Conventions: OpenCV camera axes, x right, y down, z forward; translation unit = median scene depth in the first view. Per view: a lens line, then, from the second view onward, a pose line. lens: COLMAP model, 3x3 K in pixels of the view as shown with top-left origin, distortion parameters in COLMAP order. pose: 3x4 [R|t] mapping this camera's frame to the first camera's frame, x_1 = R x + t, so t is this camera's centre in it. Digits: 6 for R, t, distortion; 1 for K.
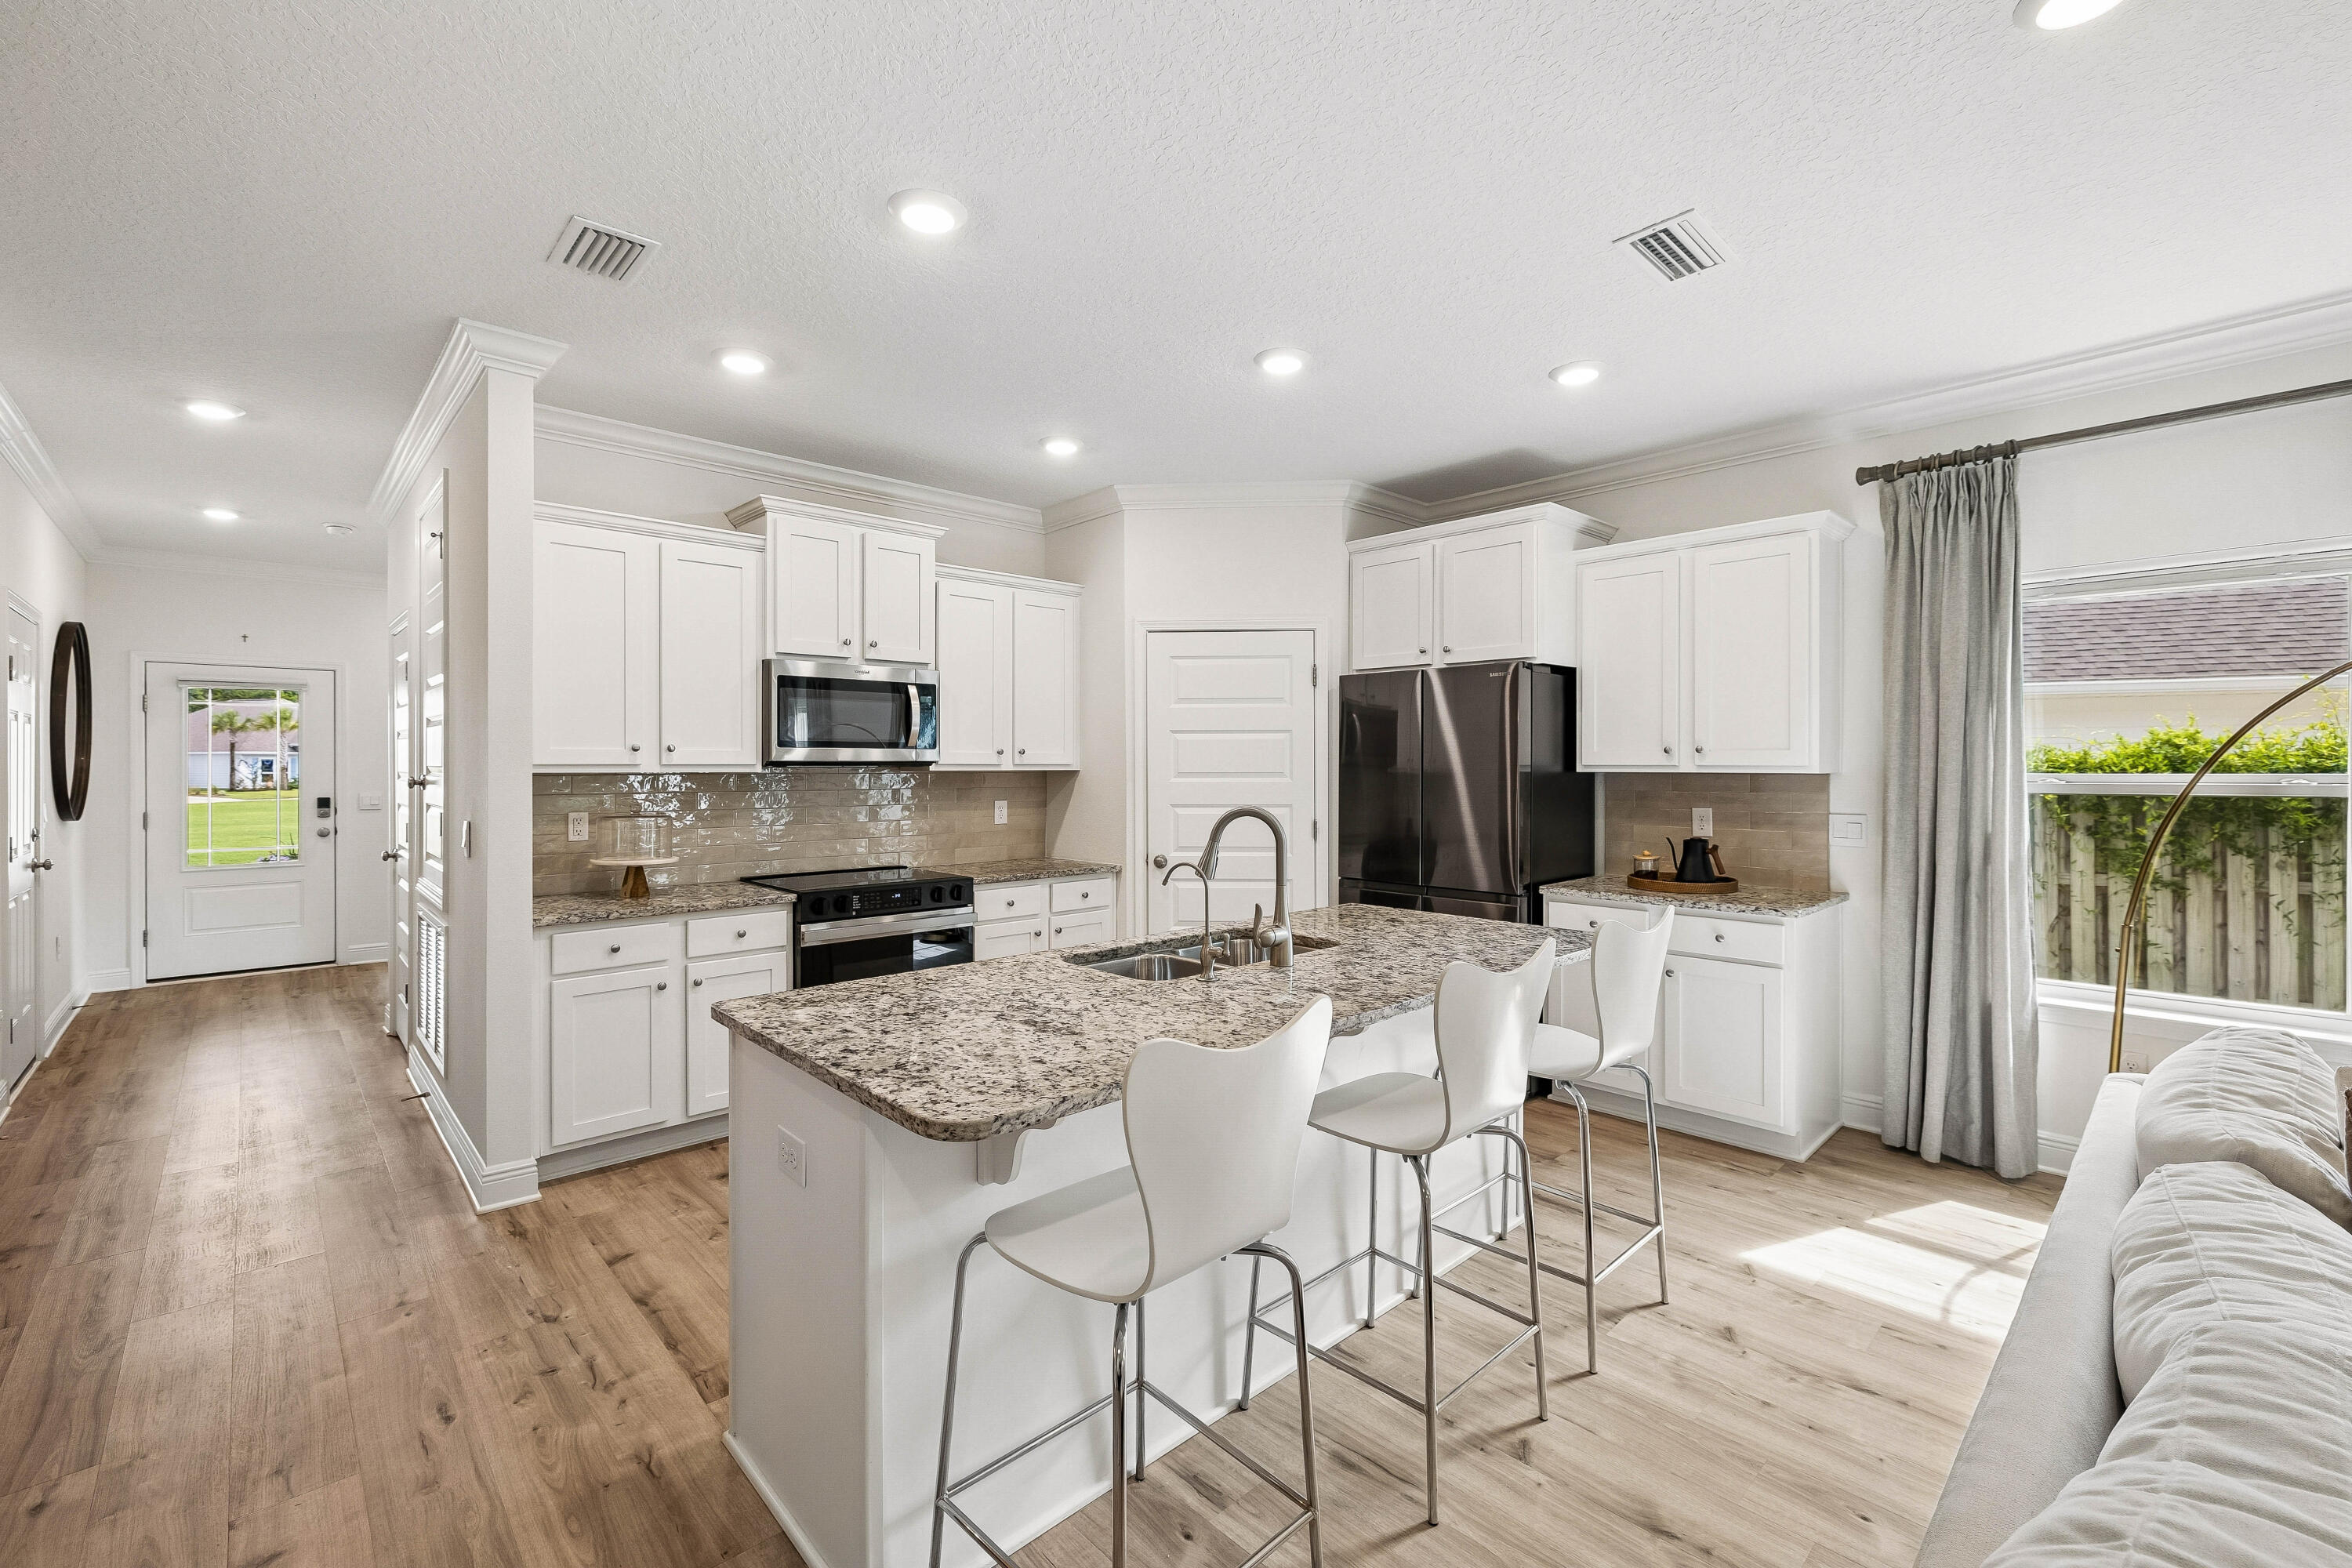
lens RADIAL K [[986.9, 0, 1170.6], [0, 986.9, 765.7], [0, 0, 1]] dist [0.000527, -0.000076]
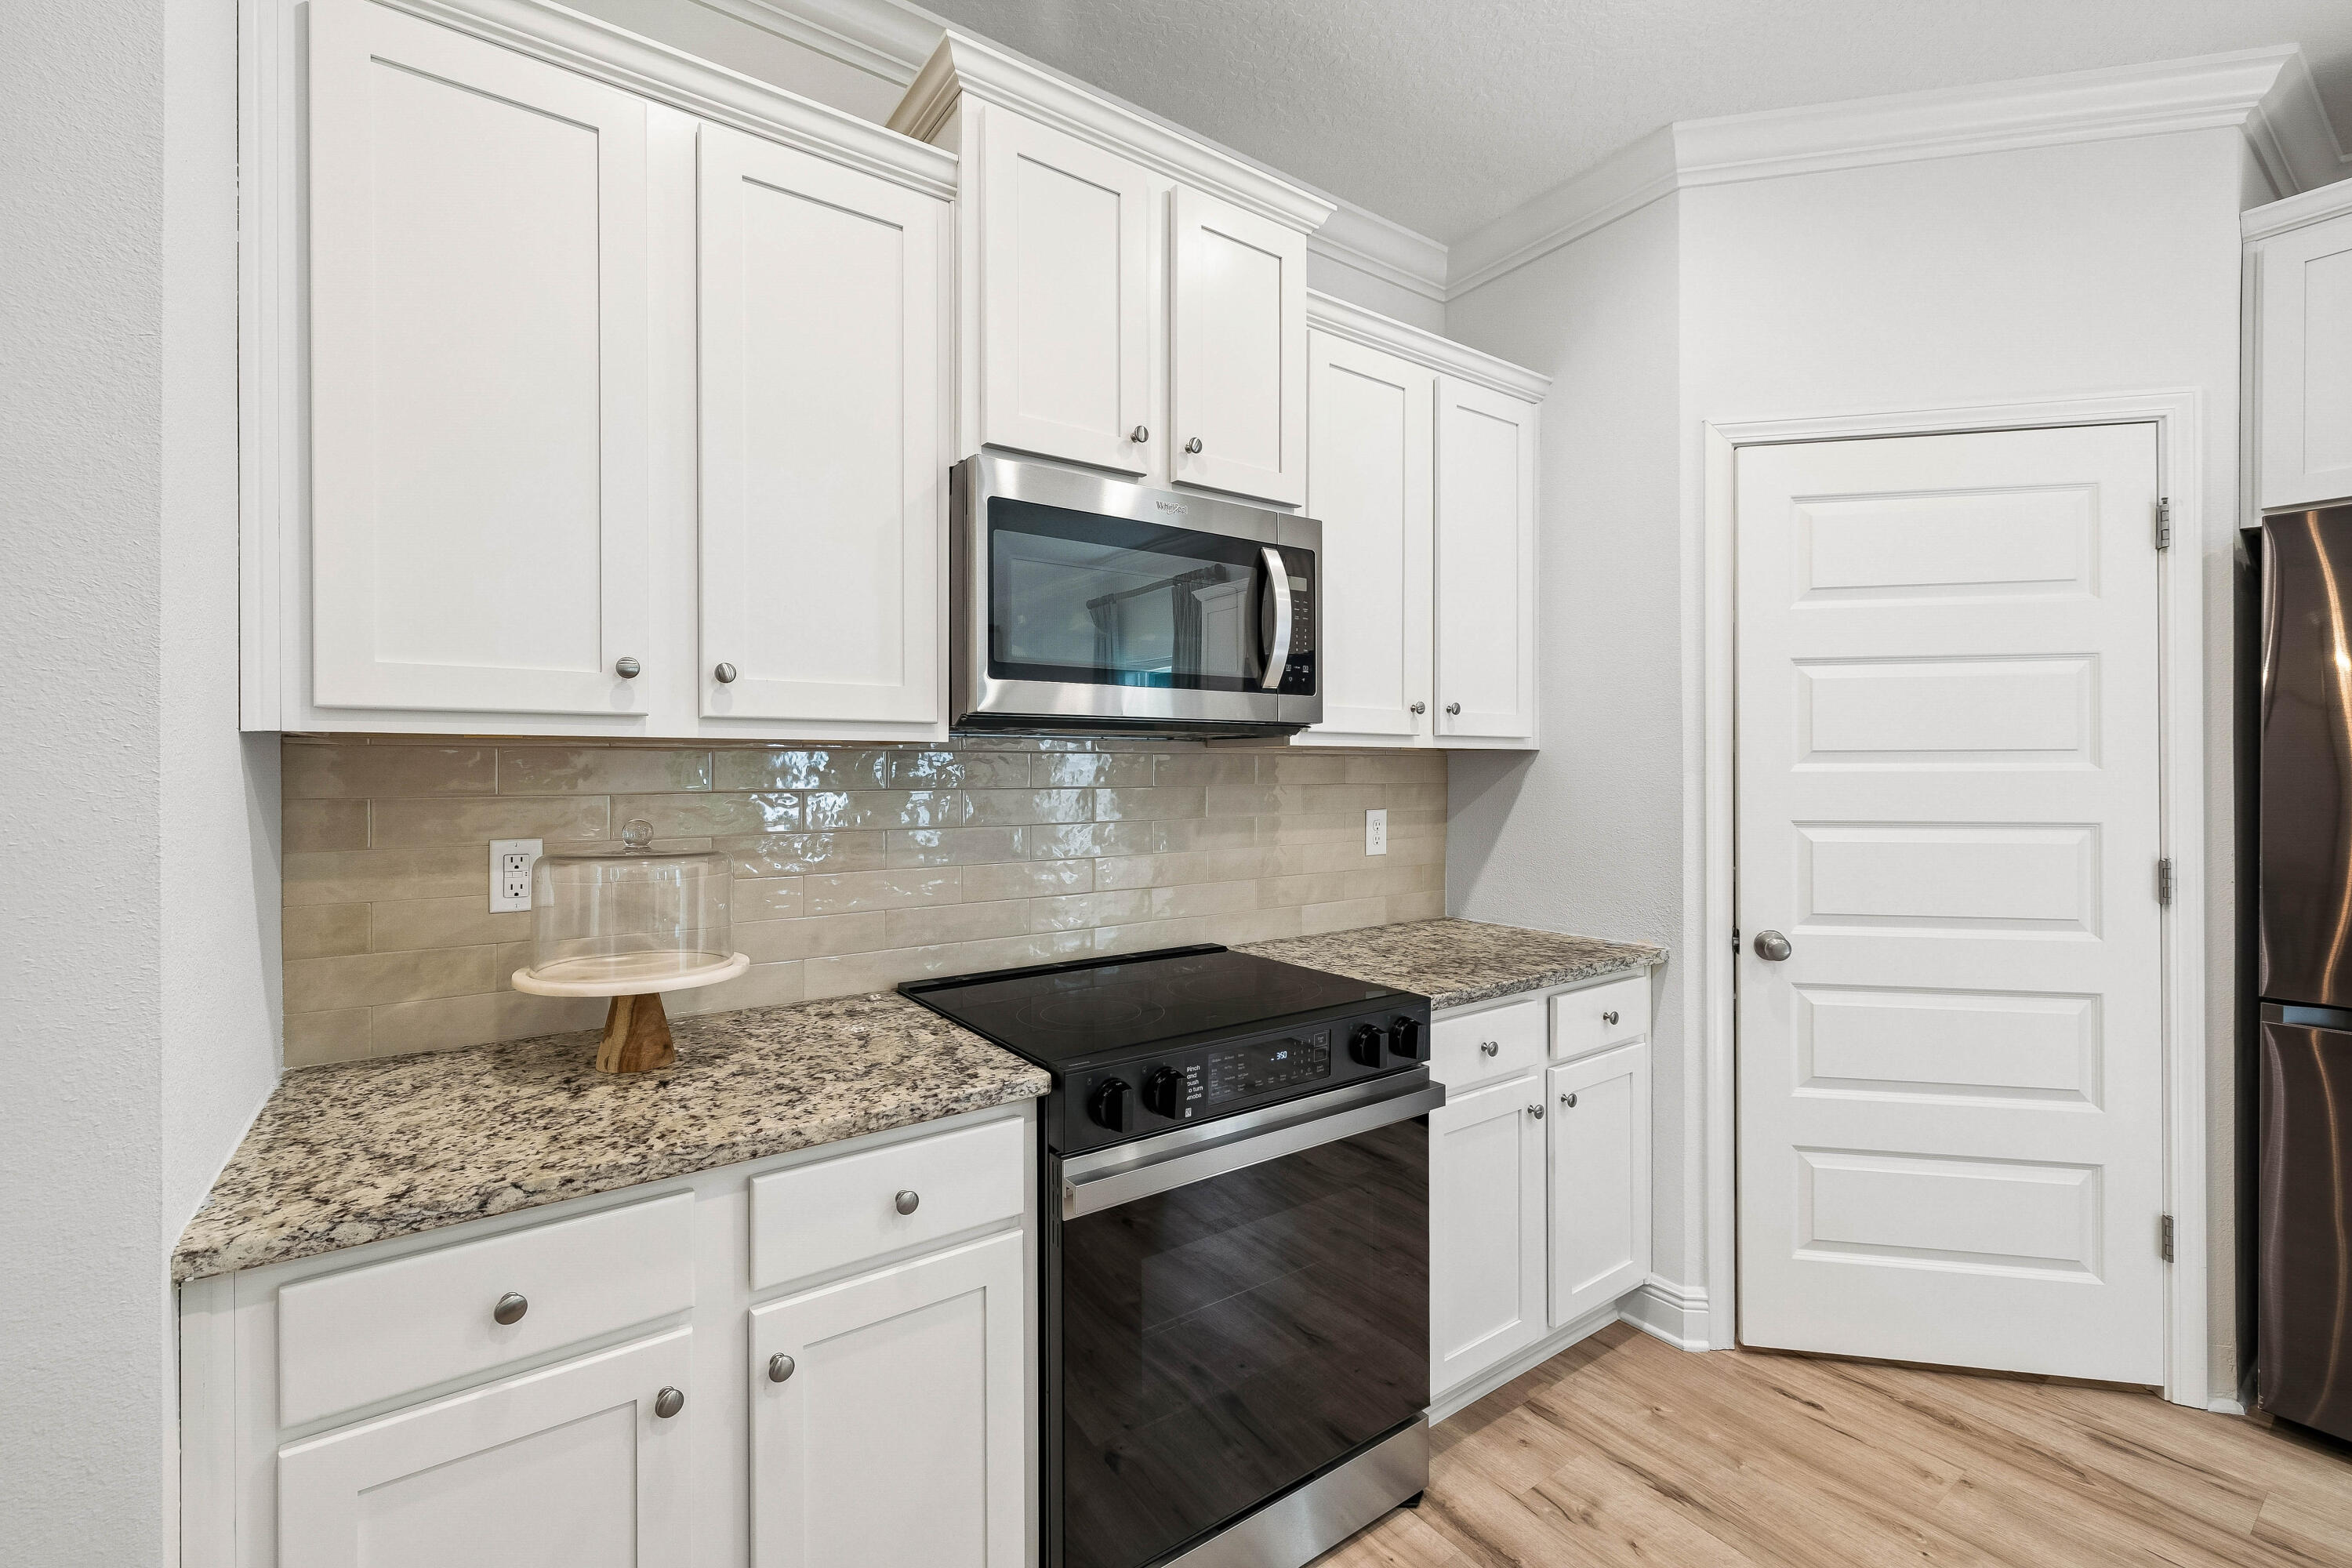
lens RADIAL K [[996.5, 0, 1173.3], [0, 996.5, 769.2], [0, 0, 1]] dist [0.000291, -0.000083]
pose [[0.991214, -0.001443, -0.132258, -0.262365], [0.001464, 0.999999, 0.000063, 0.017528], [0.132258, -0.000256, 0.991215, 0.591645]]
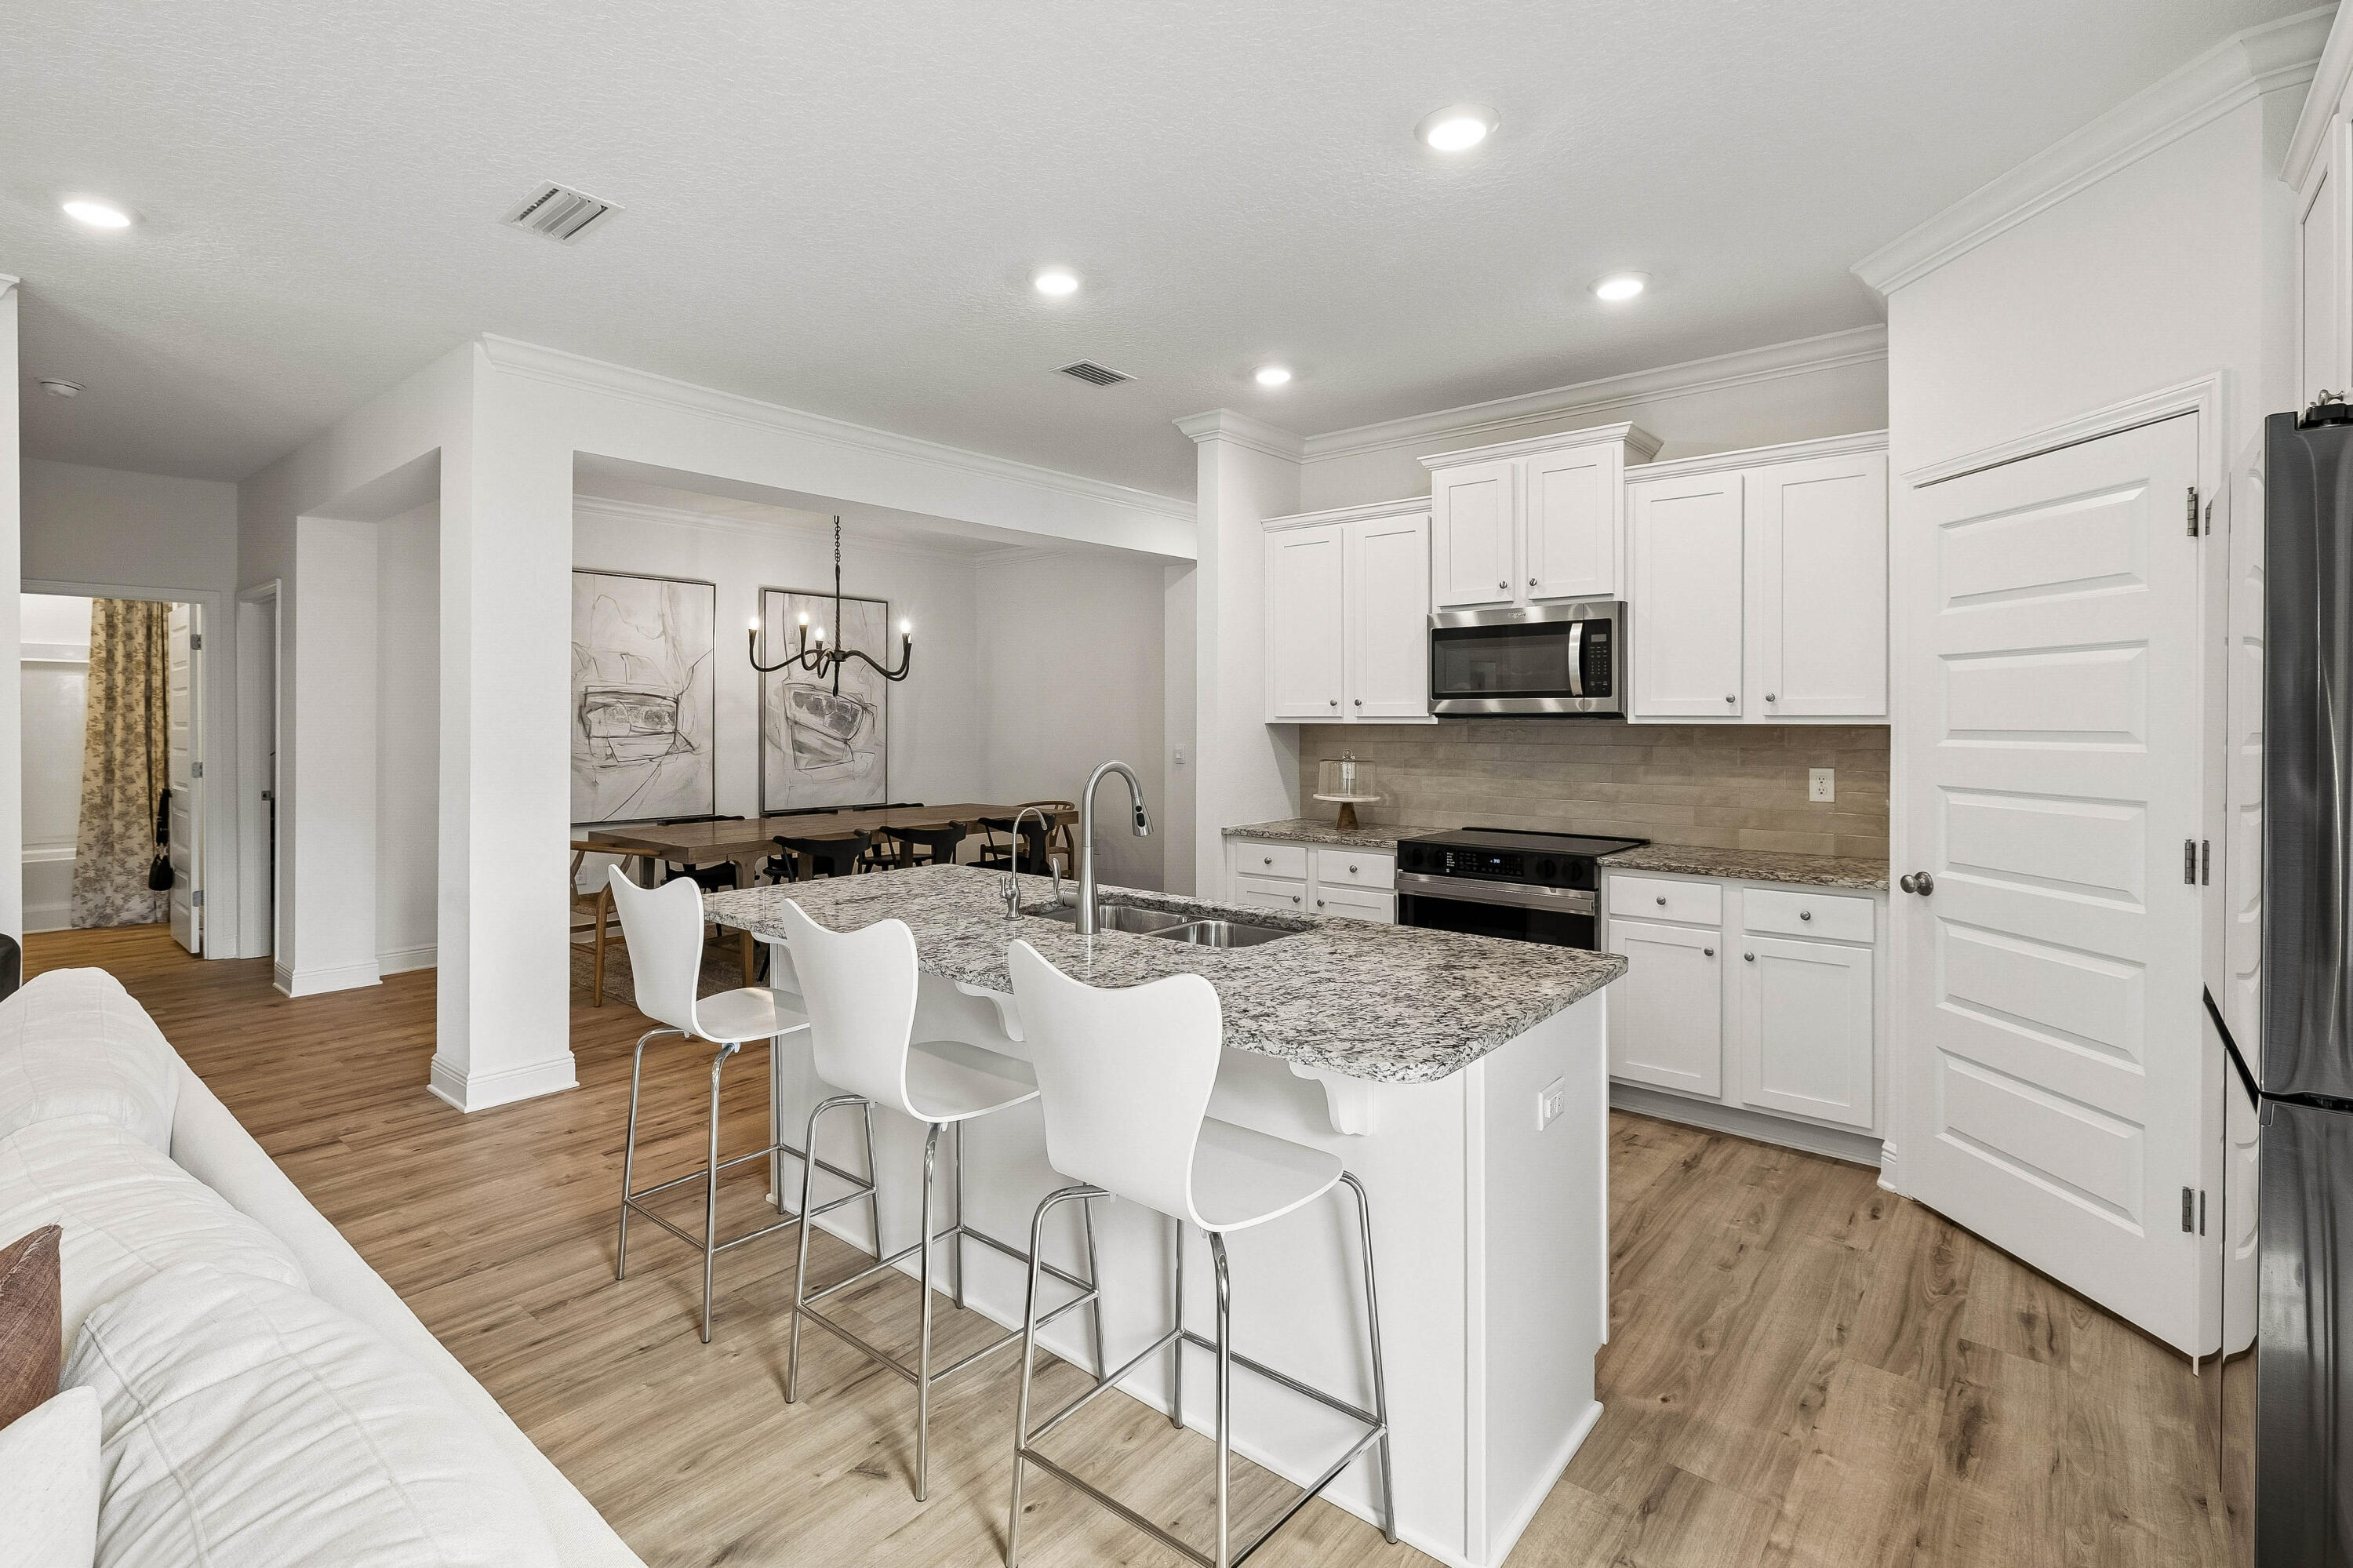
lens RADIAL K [[1036.8, 0, 1183.2], [0, 1036.8, 724.6], [0, 0, 1]] dist [0.000668, -0.011422]
pose [[0.150029, 0.005553, -0.988666, 0.604867], [-0.001173, 0.999985, 0.005439, 0.001634], [0.988681, 0.000344, 0.150034, 0.563737]]
